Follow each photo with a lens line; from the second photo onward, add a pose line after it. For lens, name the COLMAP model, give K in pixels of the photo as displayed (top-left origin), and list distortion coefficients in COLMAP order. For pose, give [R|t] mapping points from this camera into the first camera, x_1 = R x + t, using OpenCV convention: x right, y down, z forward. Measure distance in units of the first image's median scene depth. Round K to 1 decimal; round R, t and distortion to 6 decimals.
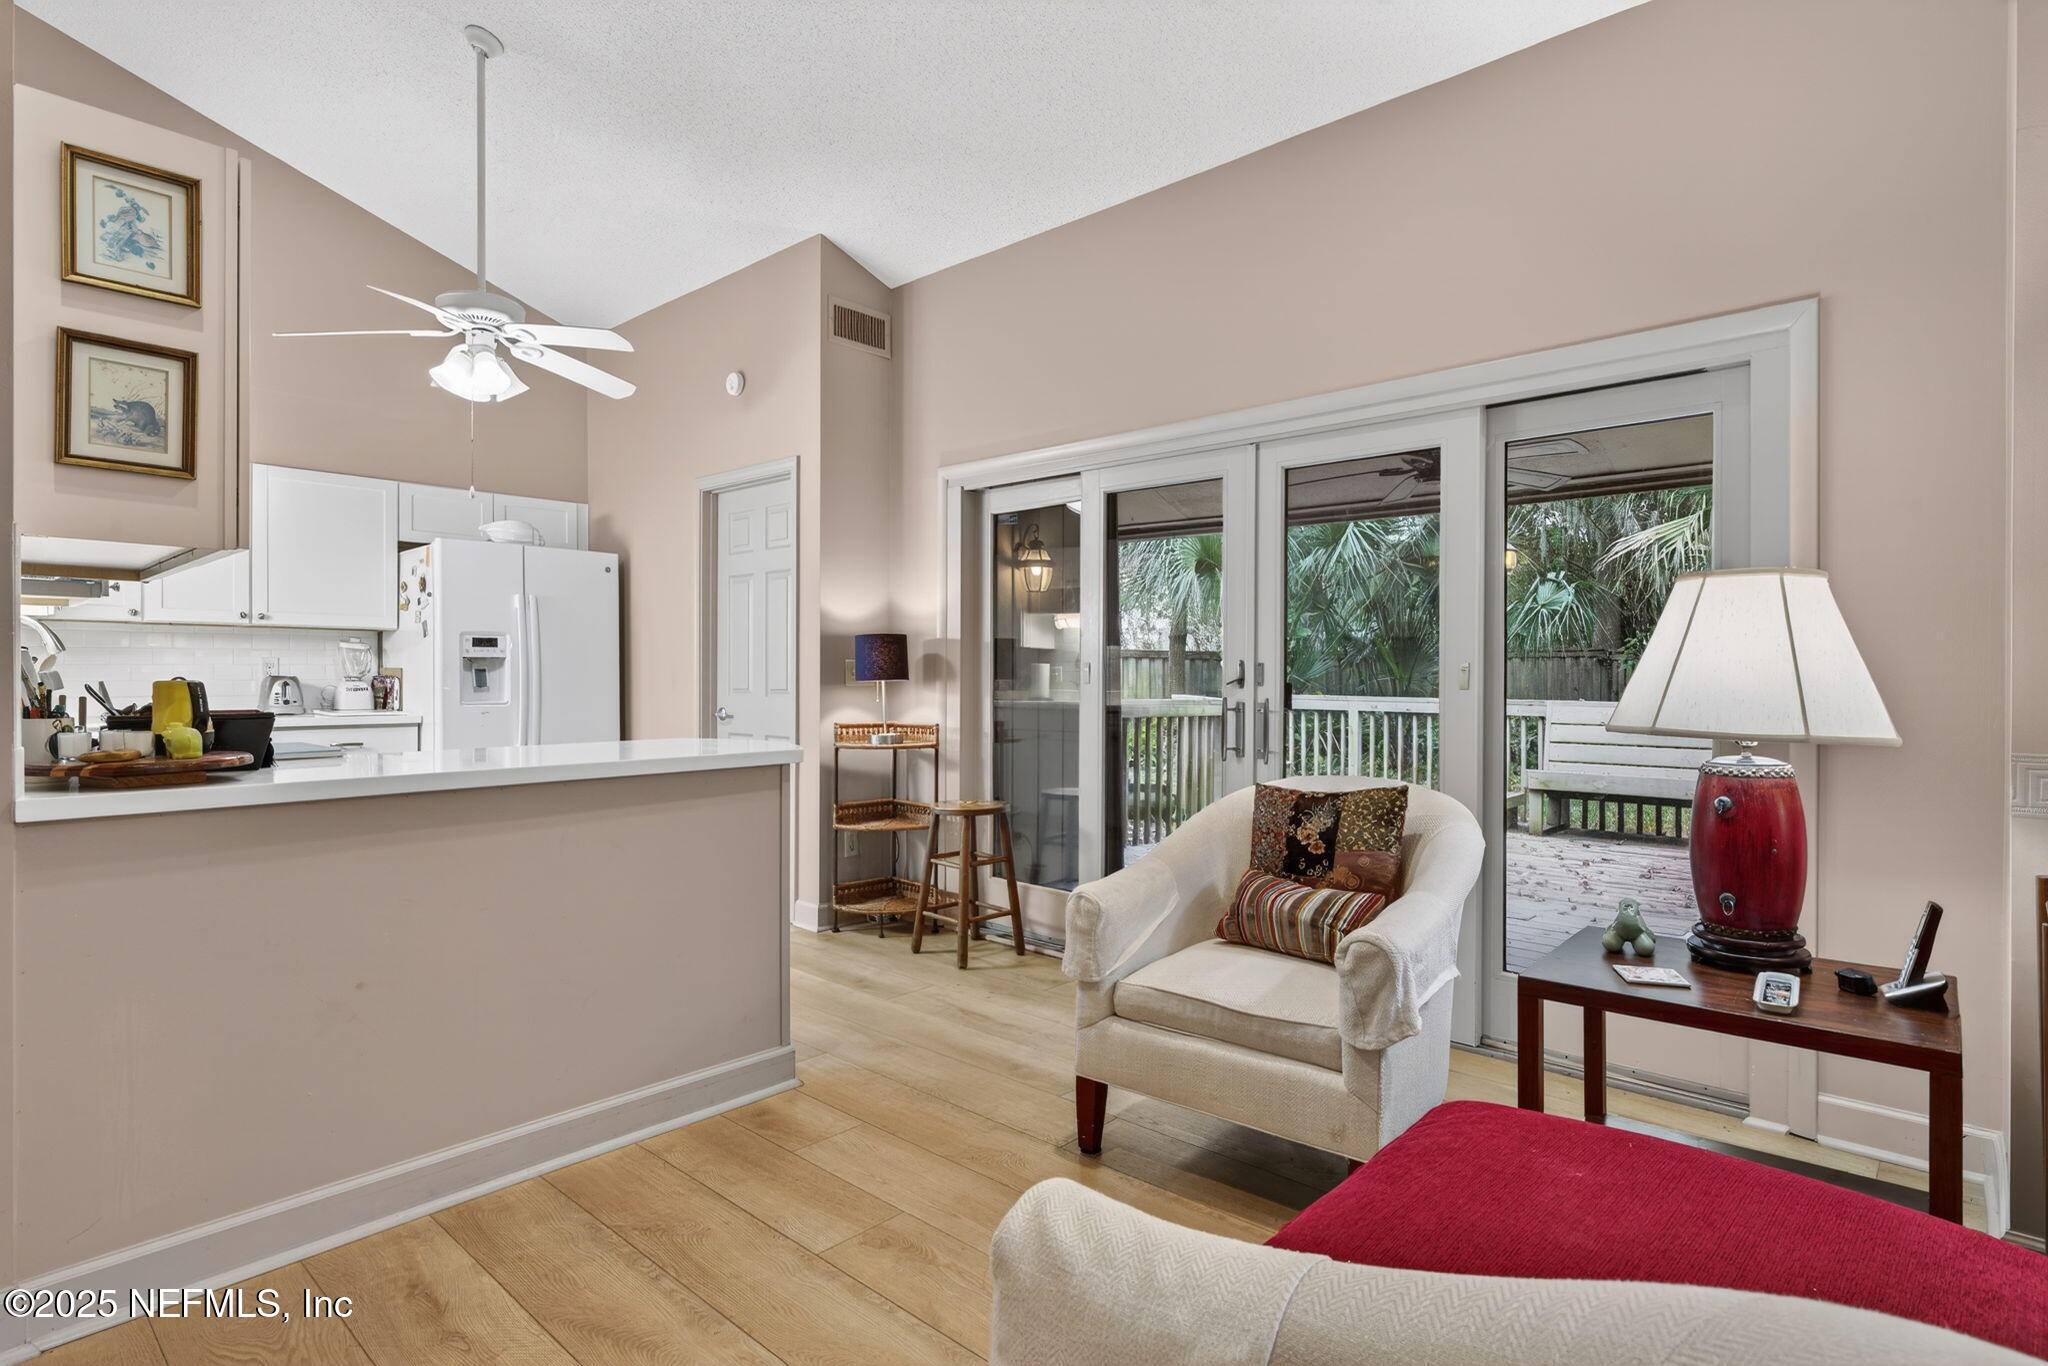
lens RADIAL K [[1062.1, 0, 1022.3], [0, 1062.1, 682.9], [0, 0, 1]] dist [0.003082, 0.001704]
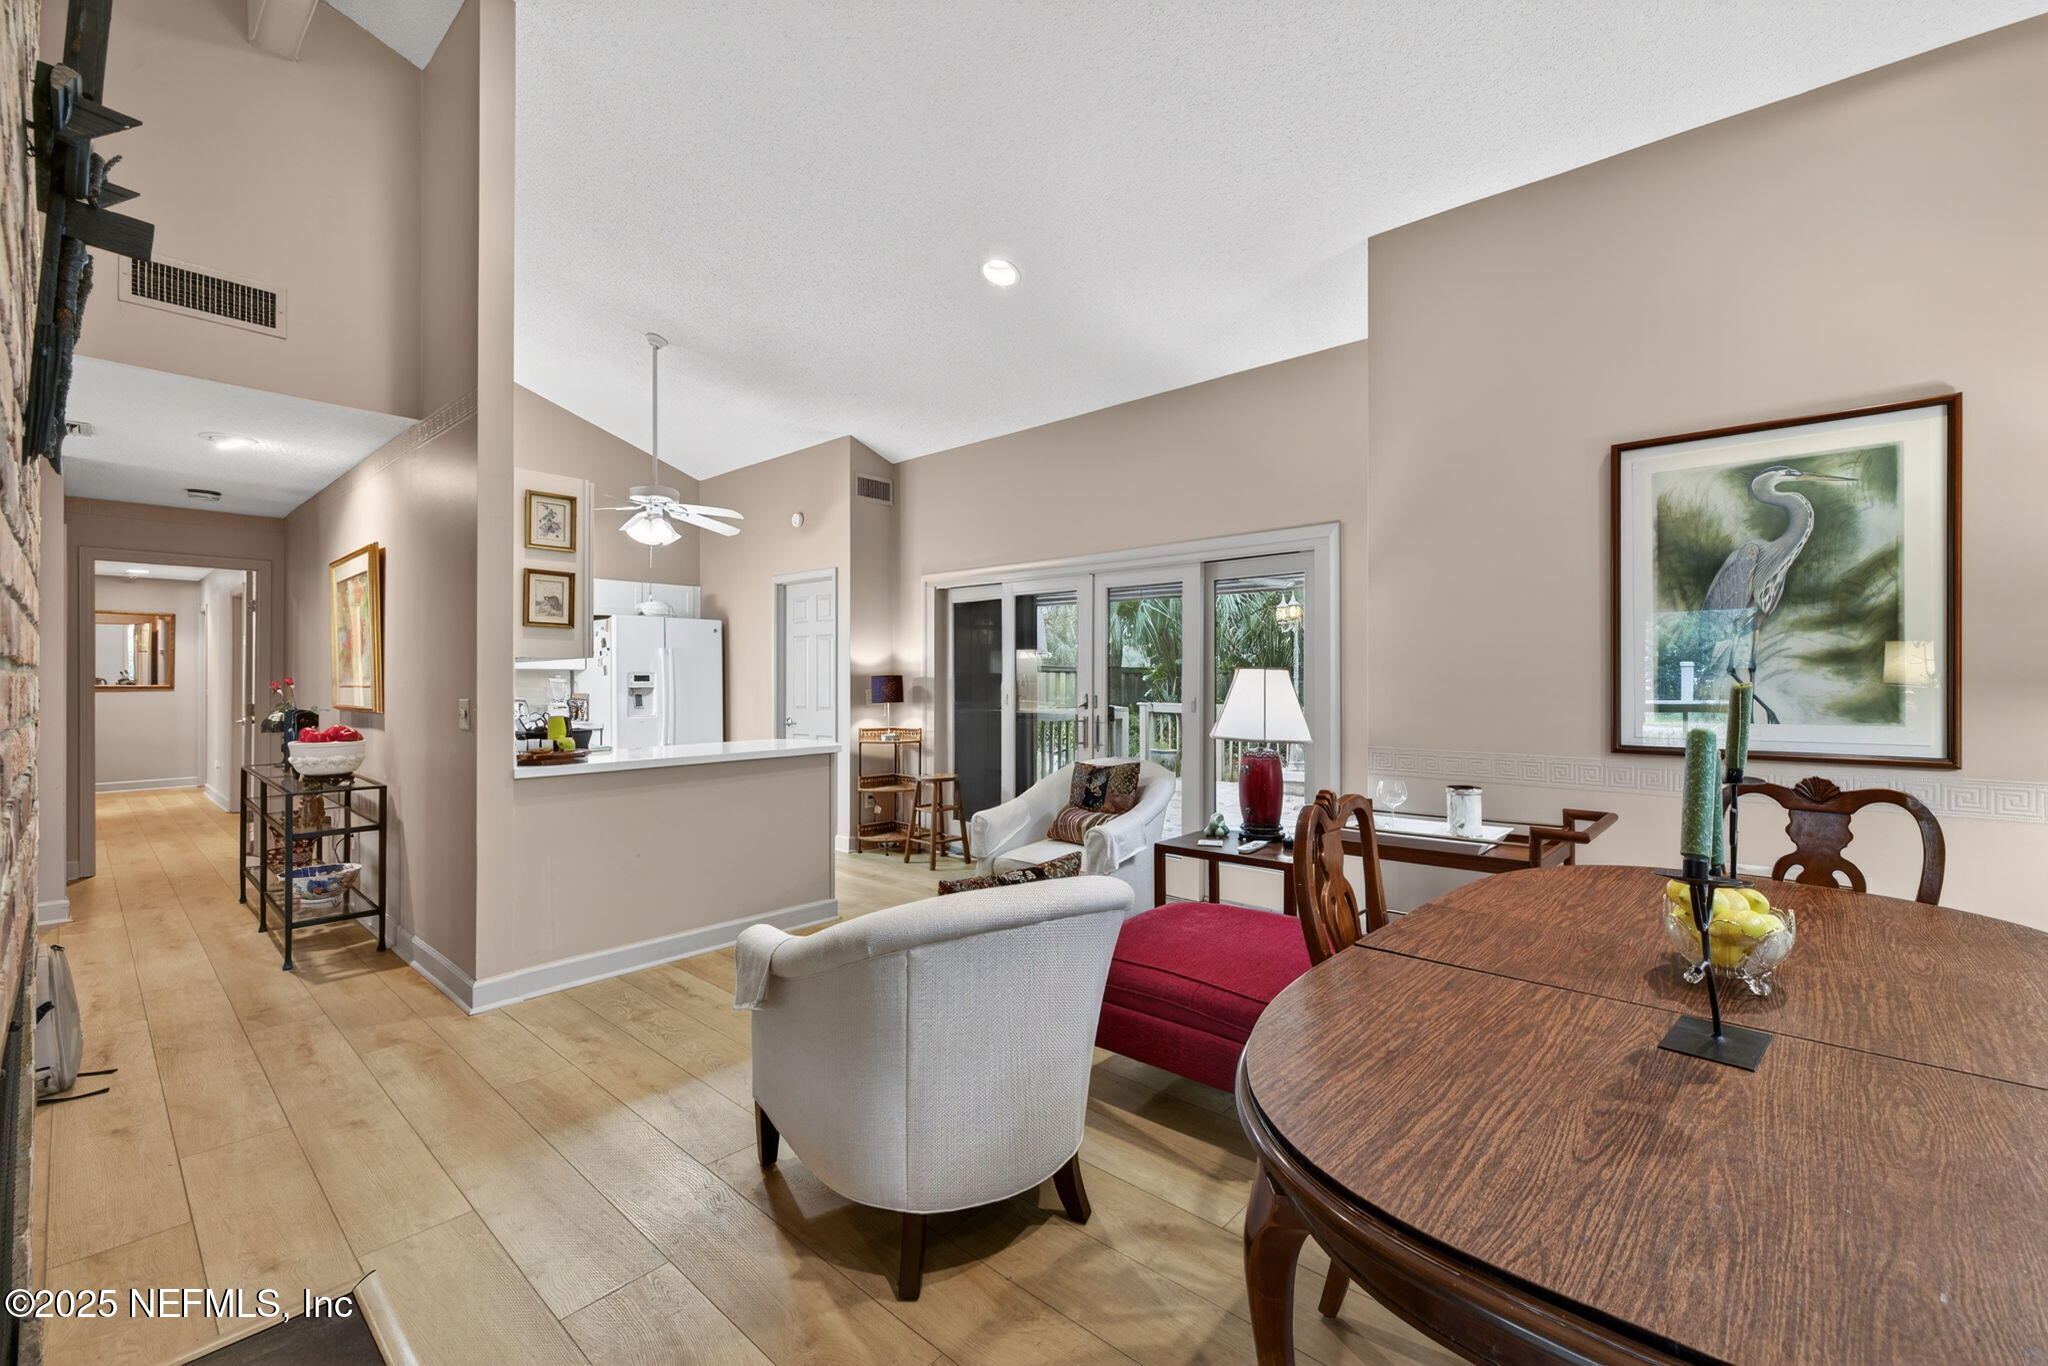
lens RADIAL K [[861.0, 0, 1032.6], [0, 861.0, 681.6], [0, 0, 1]] dist [0.002270, 0.000023]
pose [[0.999783, -0.003015, 0.020599, 0.070915], [0.003137, 0.999978, -0.005891, -0.027880], [-0.020581, 0.005954, 0.999770, -0.372836]]
